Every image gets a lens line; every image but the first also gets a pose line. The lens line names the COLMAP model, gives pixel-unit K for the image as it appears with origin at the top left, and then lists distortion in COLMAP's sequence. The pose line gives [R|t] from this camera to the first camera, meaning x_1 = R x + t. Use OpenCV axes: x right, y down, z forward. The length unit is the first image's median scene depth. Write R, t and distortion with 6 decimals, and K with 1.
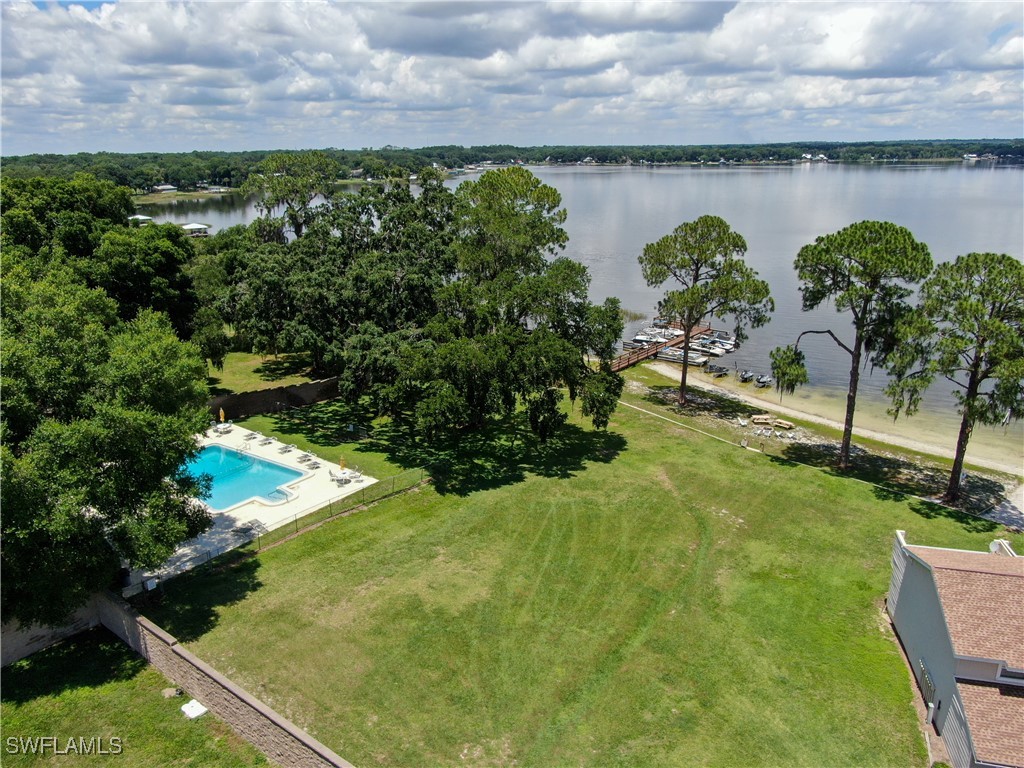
lens RADIAL K [[726.8, 0, 512.0], [0, 726.8, 384.0], [0, 0, 1]] dist [-0.018544, 0.004892]
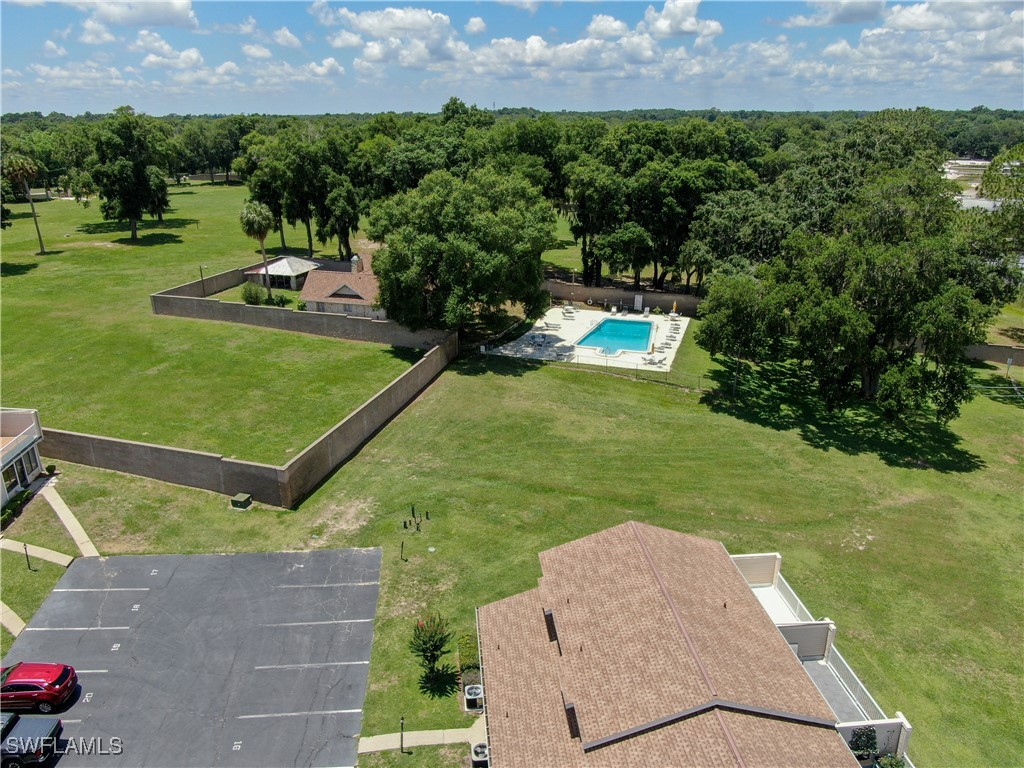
lens RADIAL K [[726.8, 0, 512.0], [0, 726.8, 384.0], [0, 0, 1]] dist [-0.018544, 0.004892]
pose [[0.329276, 0.342610, -0.879884, 1.235424], [-0.277158, 0.925872, 0.256797, -0.141451], [0.902641, 0.159310, 0.399824, 0.354232]]
